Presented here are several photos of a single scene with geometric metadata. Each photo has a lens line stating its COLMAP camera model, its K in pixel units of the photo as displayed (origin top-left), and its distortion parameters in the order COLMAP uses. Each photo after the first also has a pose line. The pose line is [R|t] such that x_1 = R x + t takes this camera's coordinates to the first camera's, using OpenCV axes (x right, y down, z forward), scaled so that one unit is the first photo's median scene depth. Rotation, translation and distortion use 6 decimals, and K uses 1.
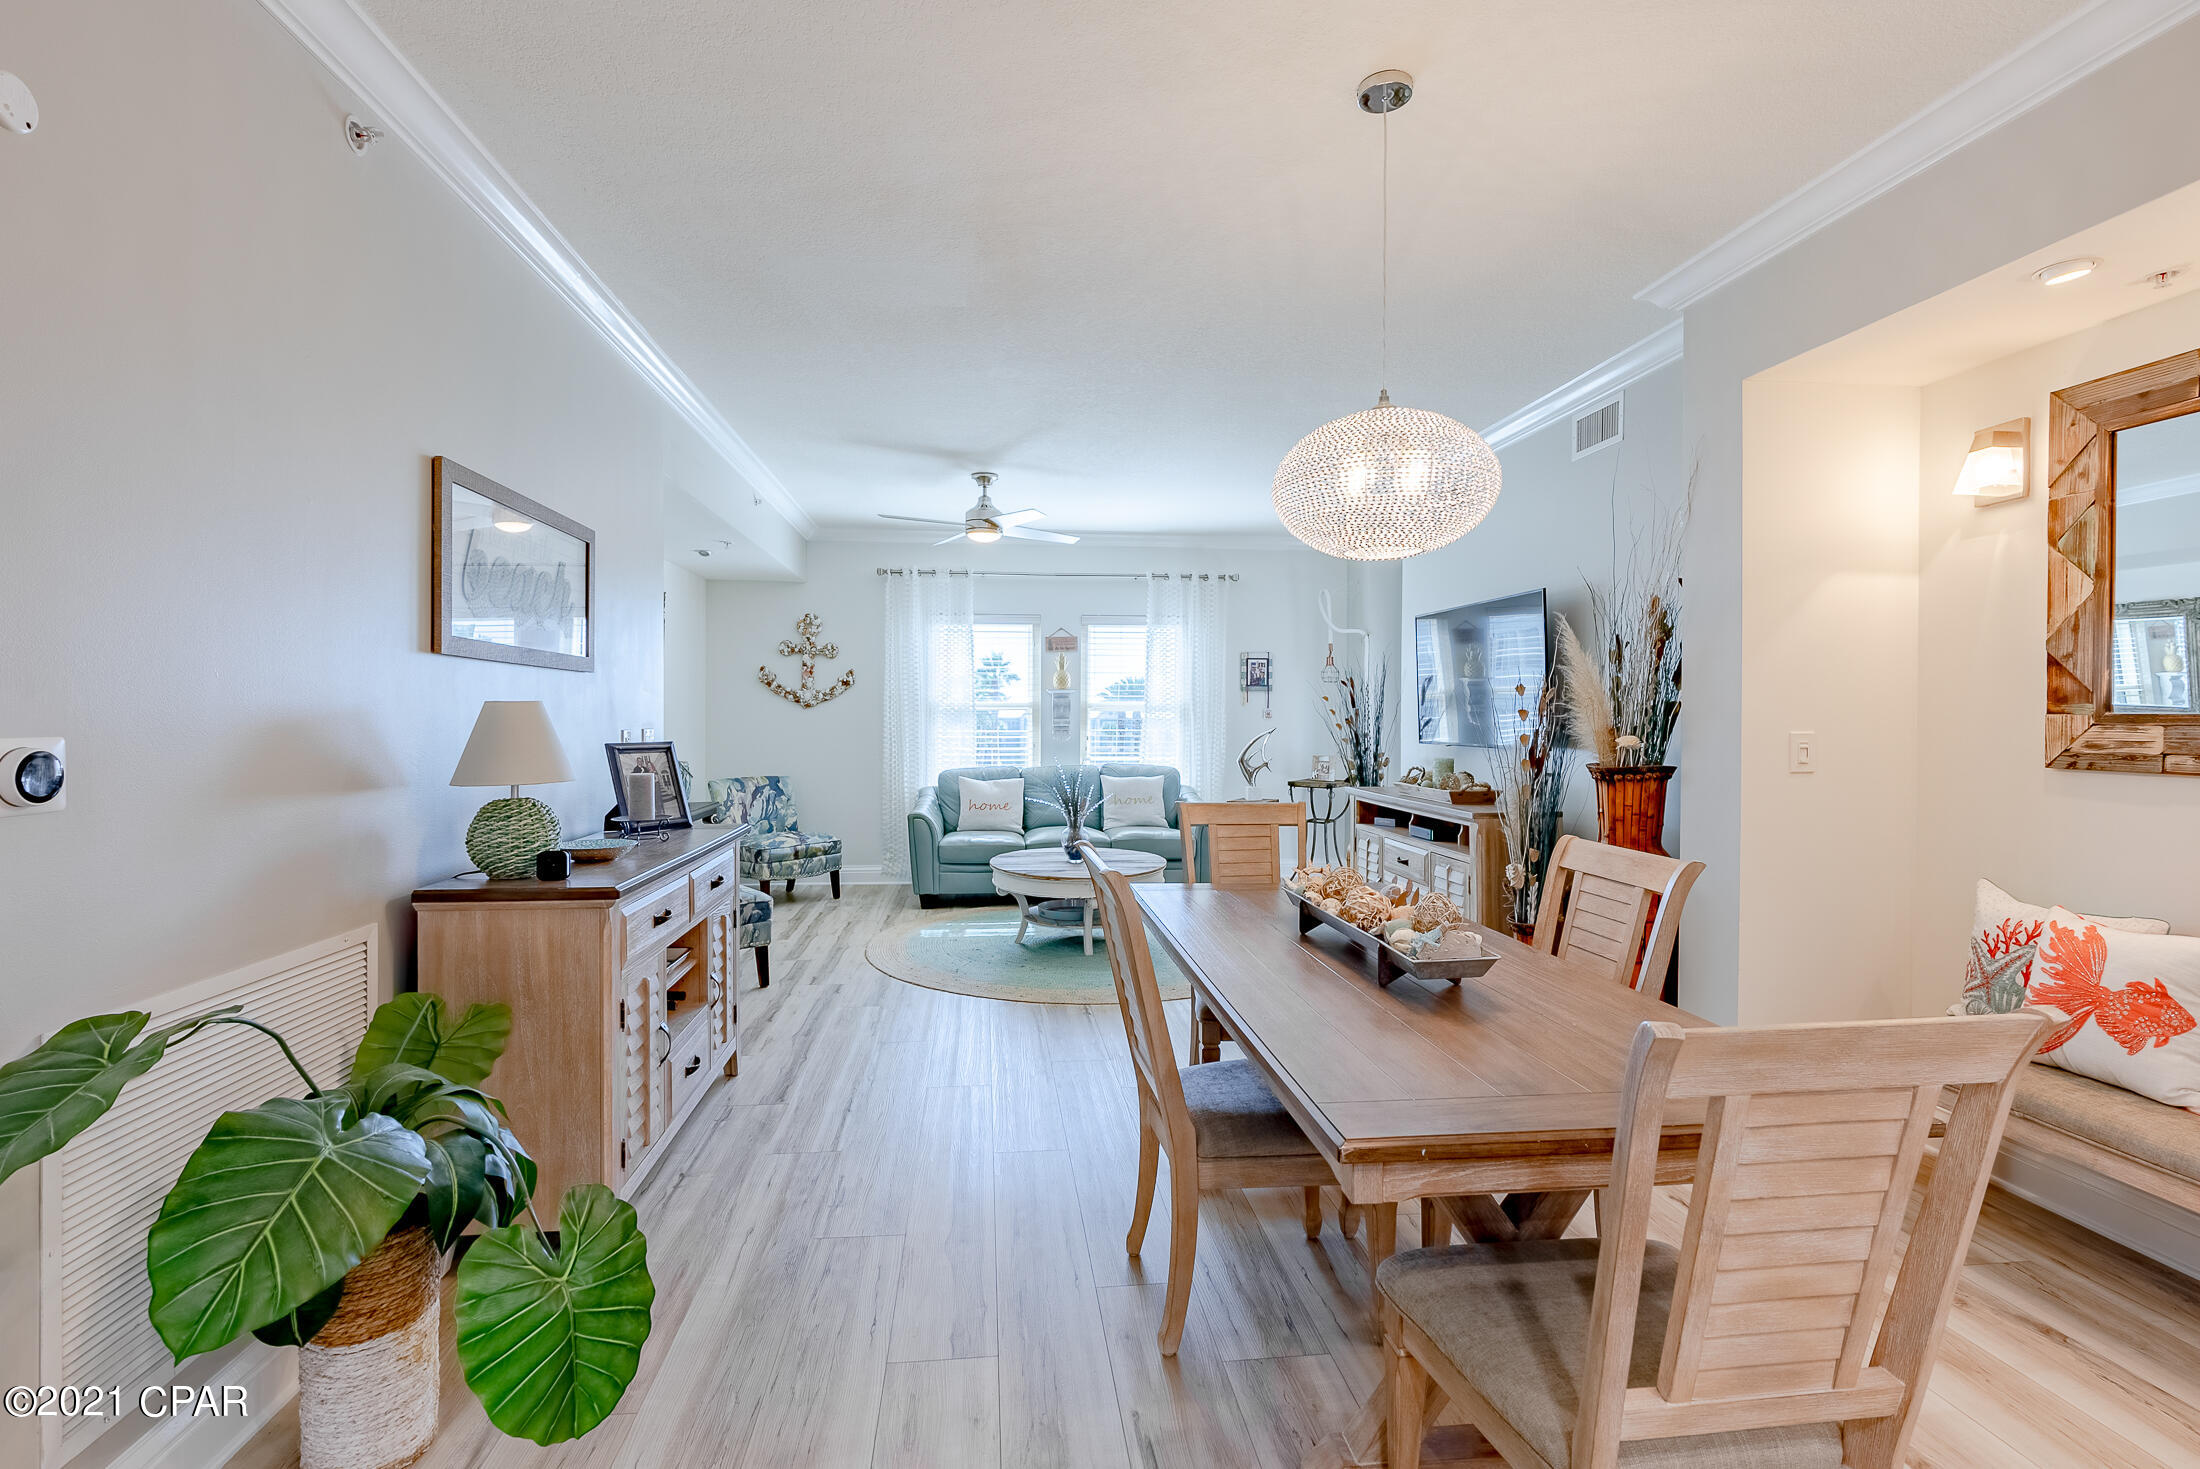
lens RADIAL K [[1019.1, 0, 1104.2], [0, 1019.1, 731.1], [0, 0, 1]] dist [-0.010871, 0.003300]
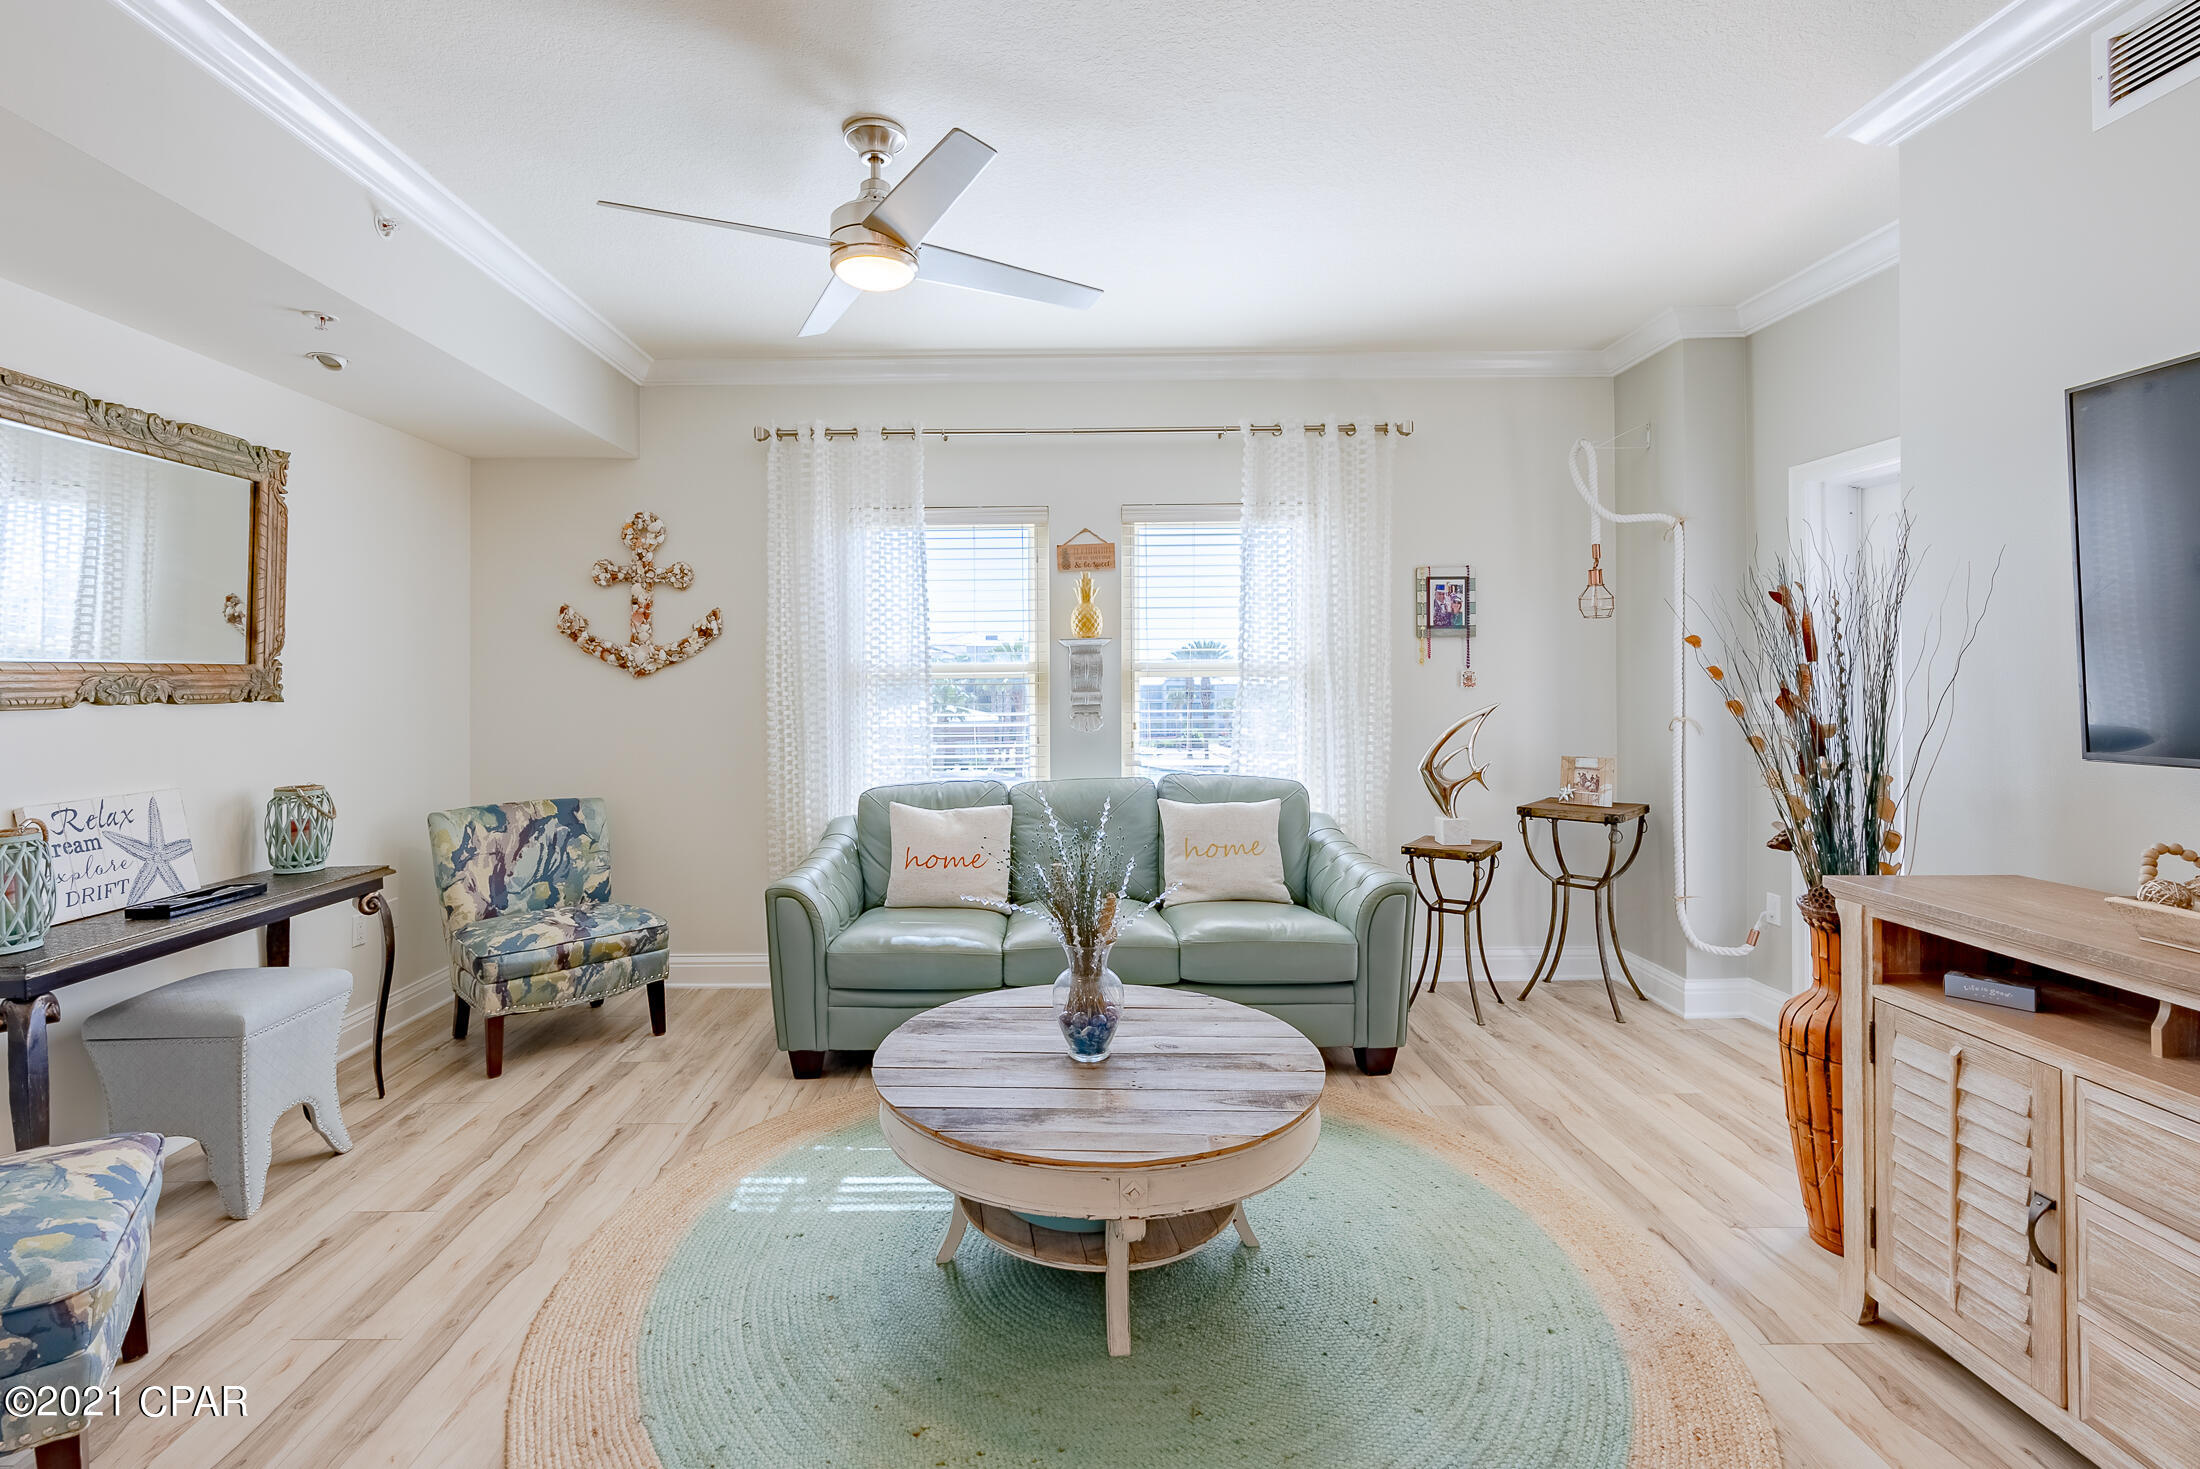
lens RADIAL K [[1019.1, 0, 1028.3], [0, 1019.1, 677.8], [0, 0, 1]] dist [-0.010871, 0.003300]
pose [[0.990336, -0.010248, -0.138310, 0.004443], [0.007526, 0.999768, -0.020192, -0.011742], [0.138485, 0.018956, 0.990183, 0.603683]]
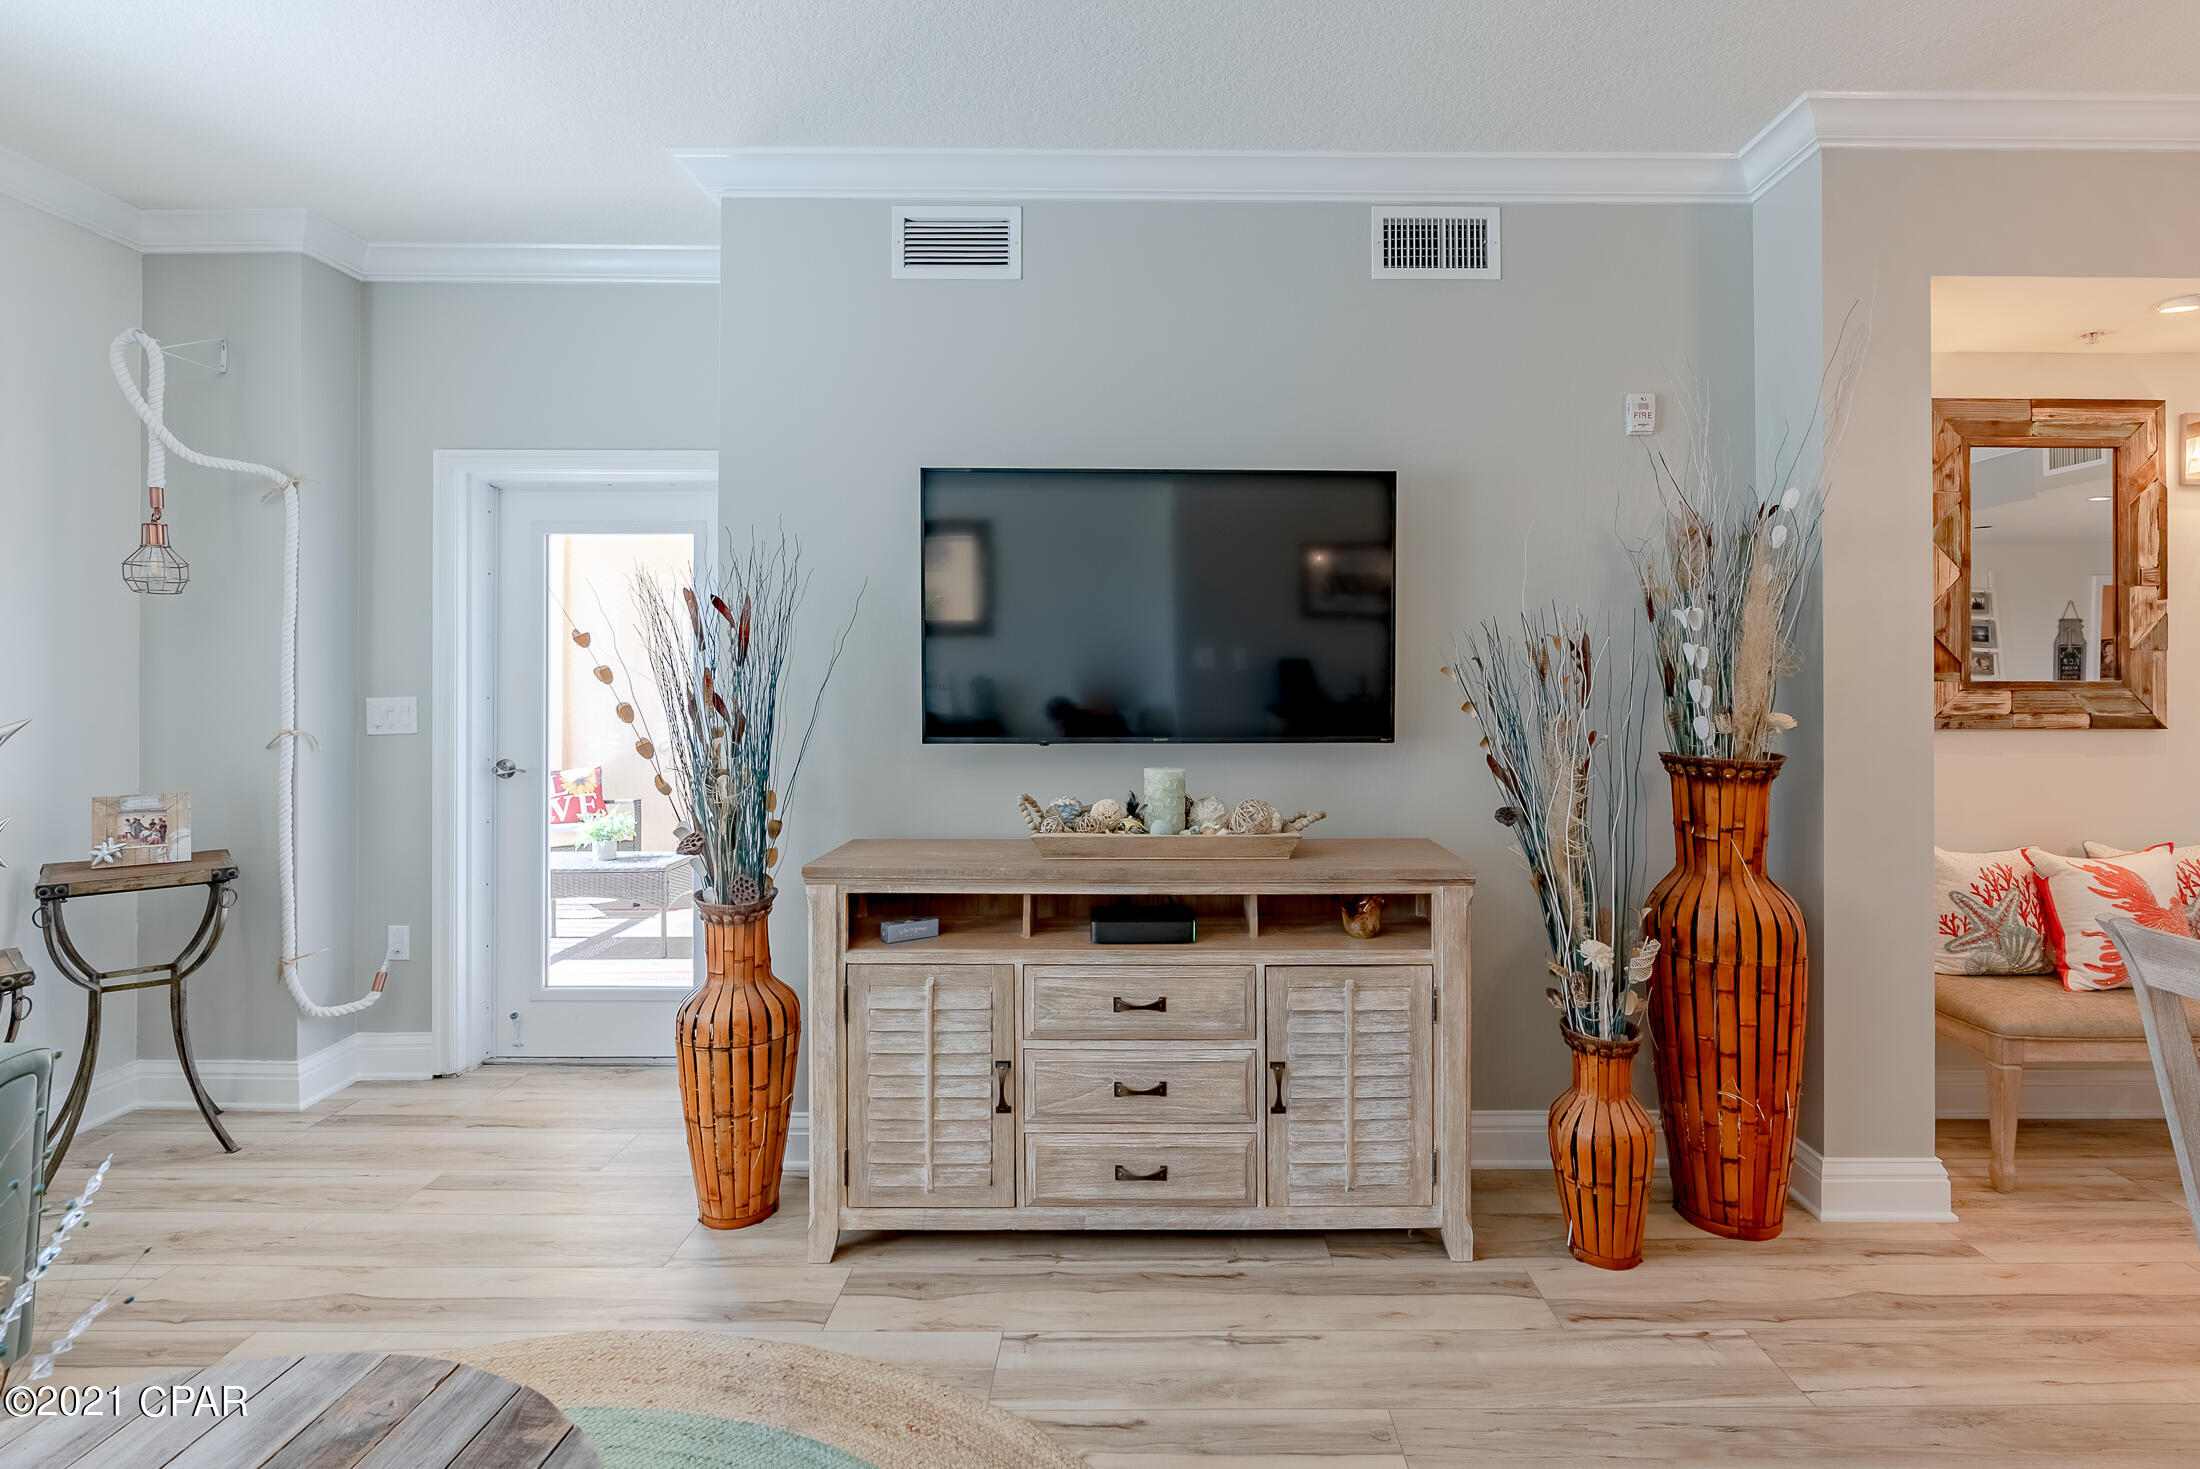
lens RADIAL K [[1019.1, 0, 1171.2], [0, 1019.1, 677.2], [0, 0, 1]] dist [-0.010871, 0.003300]
pose [[0.114965, -0.001452, 0.993368, -0.139748], [0.015515, 0.999880, -0.000334, -0.016461], [-0.993248, 0.015451, 0.114974, 0.823516]]
